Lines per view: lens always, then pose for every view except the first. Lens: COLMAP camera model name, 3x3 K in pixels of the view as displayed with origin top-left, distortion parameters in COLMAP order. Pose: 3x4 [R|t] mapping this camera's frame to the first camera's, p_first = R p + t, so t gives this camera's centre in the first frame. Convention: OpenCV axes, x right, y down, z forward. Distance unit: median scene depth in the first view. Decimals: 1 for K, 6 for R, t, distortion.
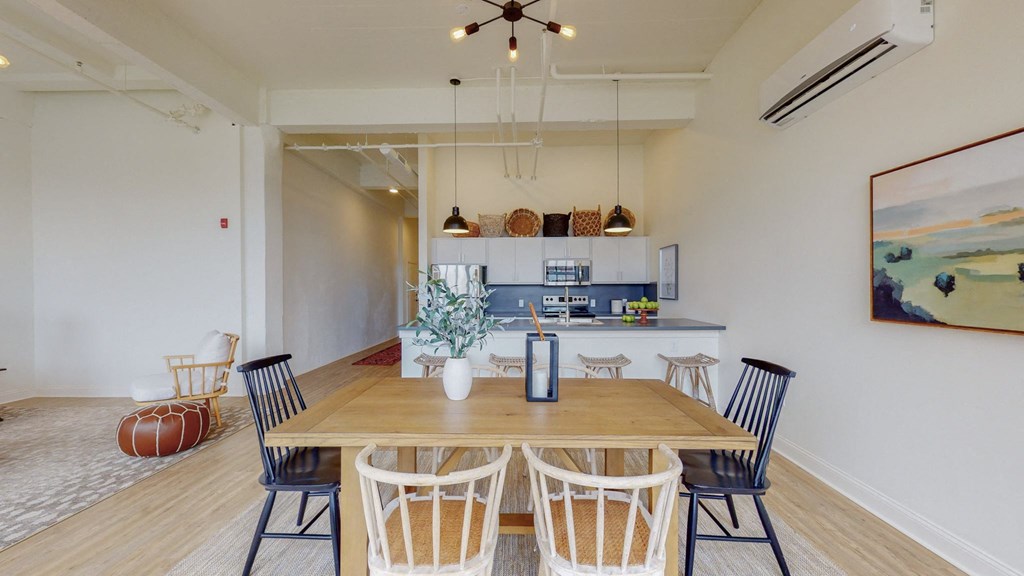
lens RADIAL K [[377.2, 0, 512.2], [0, 377.2, 290.2], [0, 0, 1]] dist [-0.001416, -0.000263]
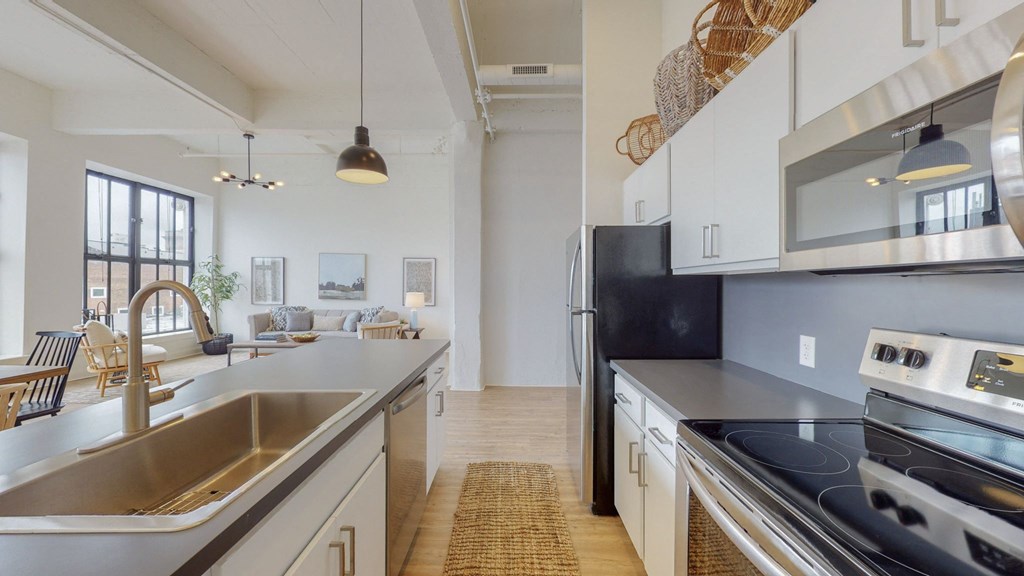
lens RADIAL K [[377.2, 0, 511.2], [0, 377.2, 291.2], [0, 0, 1]] dist [-0.001416, -0.000263]
pose [[0.008668, 0.013037, -0.999877, 0.378424], [-0.008786, 0.999877, 0.012961, -0.006400], [0.999924, 0.008672, 0.008781, 1.208924]]
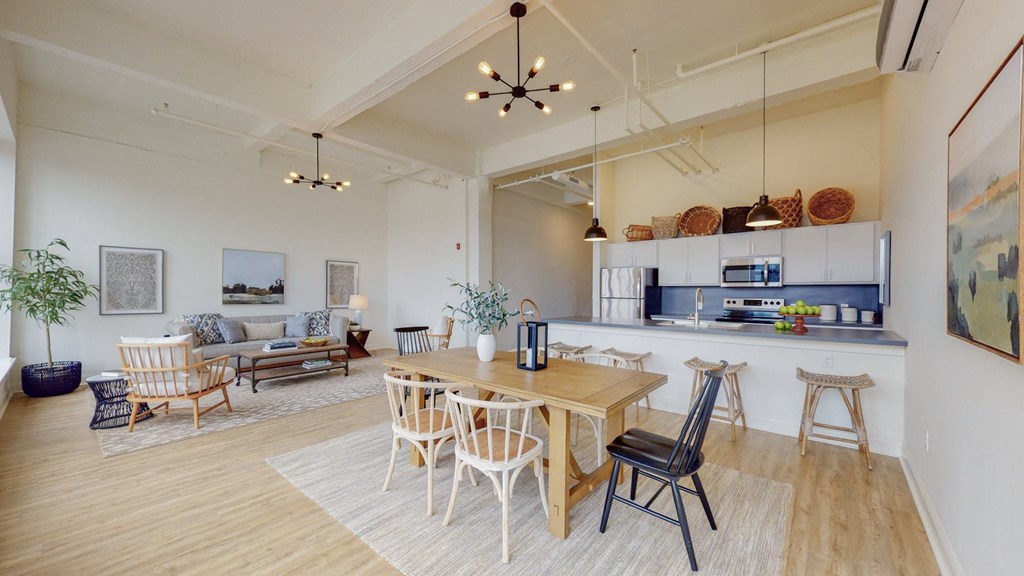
lens RADIAL K [[377.2, 0, 511.5], [0, 377.2, 296.4], [0, 0, 1]] dist [-0.001416, -0.000263]
pose [[0.776248, 0.014343, -0.630264, 0.377335], [-0.007022, 0.999876, 0.014106, 0.001847], [0.630389, -0.006525, 0.776252, -0.050629]]
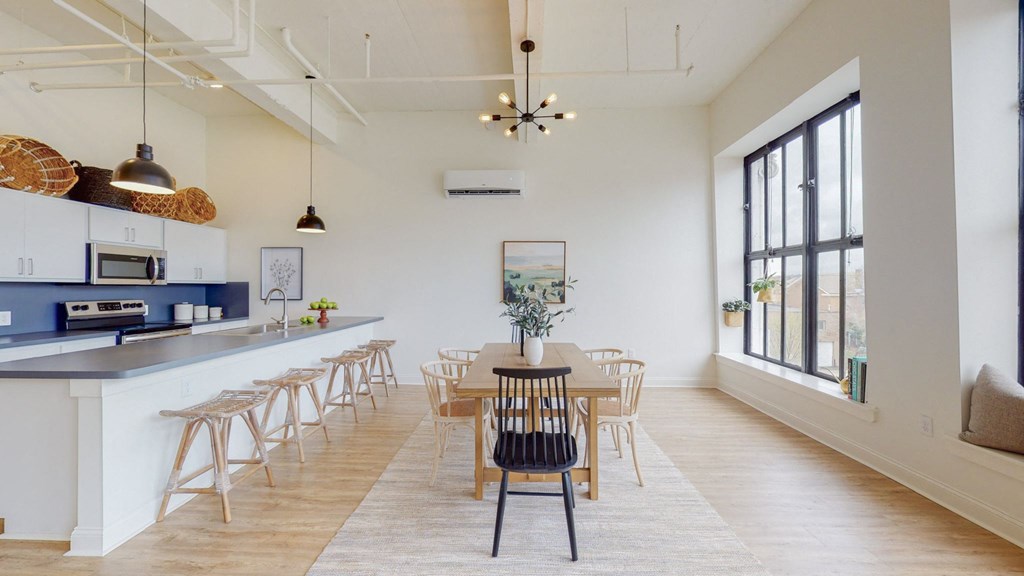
lens RADIAL K [[377.2, 0, 512.3], [0, 377.2, 287.4], [0, 0, 1]] dist [-0.001416, -0.000263]
pose [[0.024491, 0.002747, 0.999696, -0.693945], [0.004115, 0.999987, -0.002848, -0.004971], [-0.999692, 0.004183, 0.024479, 0.446036]]
